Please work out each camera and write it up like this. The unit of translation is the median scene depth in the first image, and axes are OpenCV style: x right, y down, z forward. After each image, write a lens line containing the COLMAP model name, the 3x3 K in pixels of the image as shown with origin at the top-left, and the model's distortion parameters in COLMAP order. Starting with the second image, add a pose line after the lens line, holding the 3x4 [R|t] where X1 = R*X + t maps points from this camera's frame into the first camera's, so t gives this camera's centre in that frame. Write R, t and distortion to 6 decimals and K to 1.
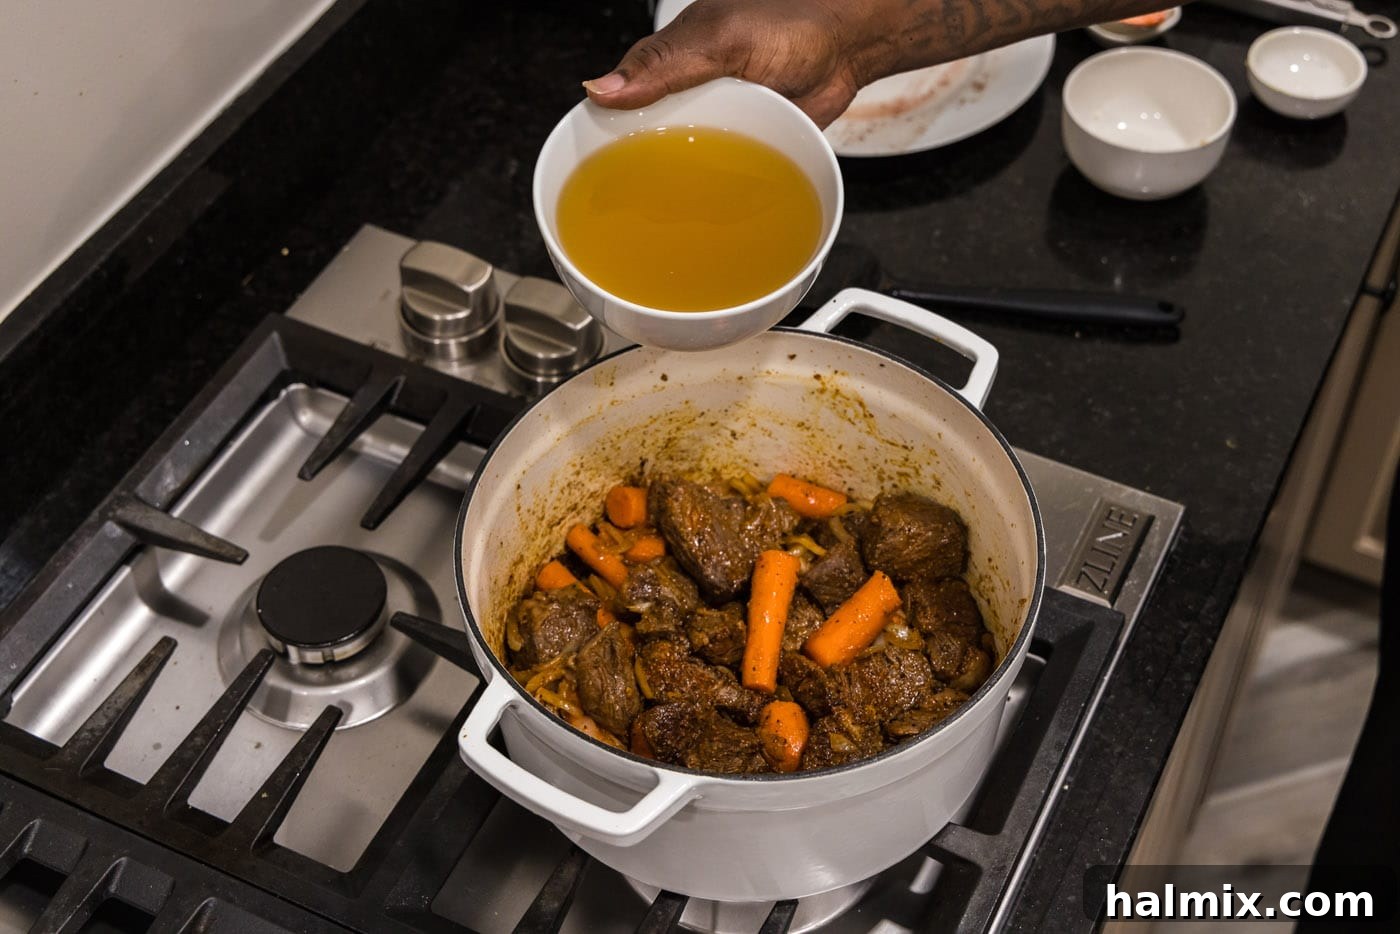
lens RADIAL K [[2074.9, 0, 725.3], [0, 2074.9, 469.5], [0, 0, 1]] dist [0.014663, -0.005284]
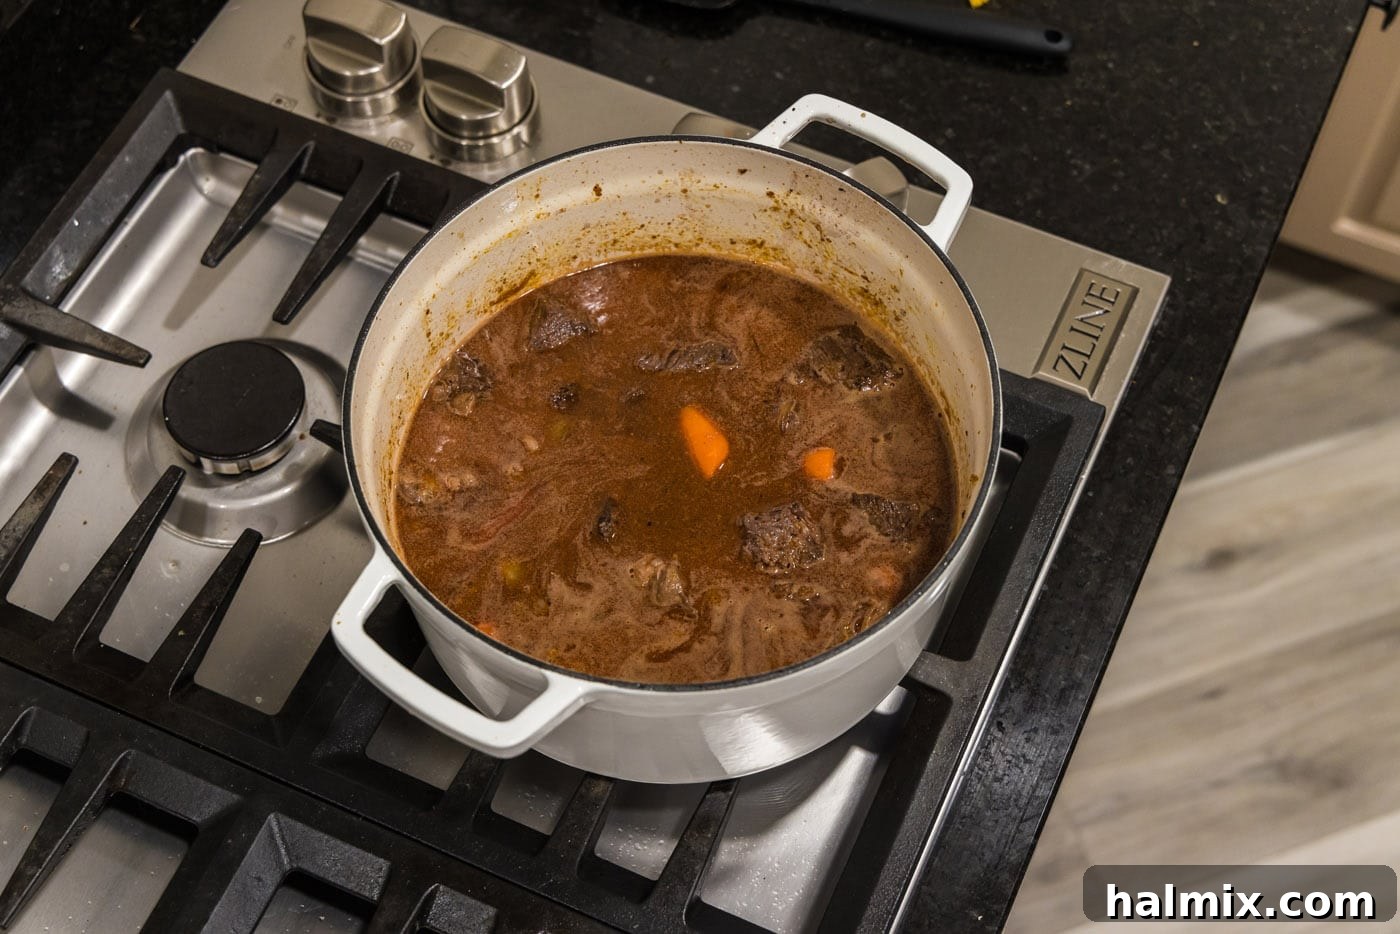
lens RADIAL K [[2074.9, 0, 725.3], [0, 2074.9, 469.5], [0, 0, 1]] dist [0.014663, -0.005284]
pose [[0.999621, -0.020463, 0.018430, 0.005100], [0.016635, 0.982016, 0.188062, -0.076494], [-0.021947, -0.187684, 0.981984, 0.086116]]
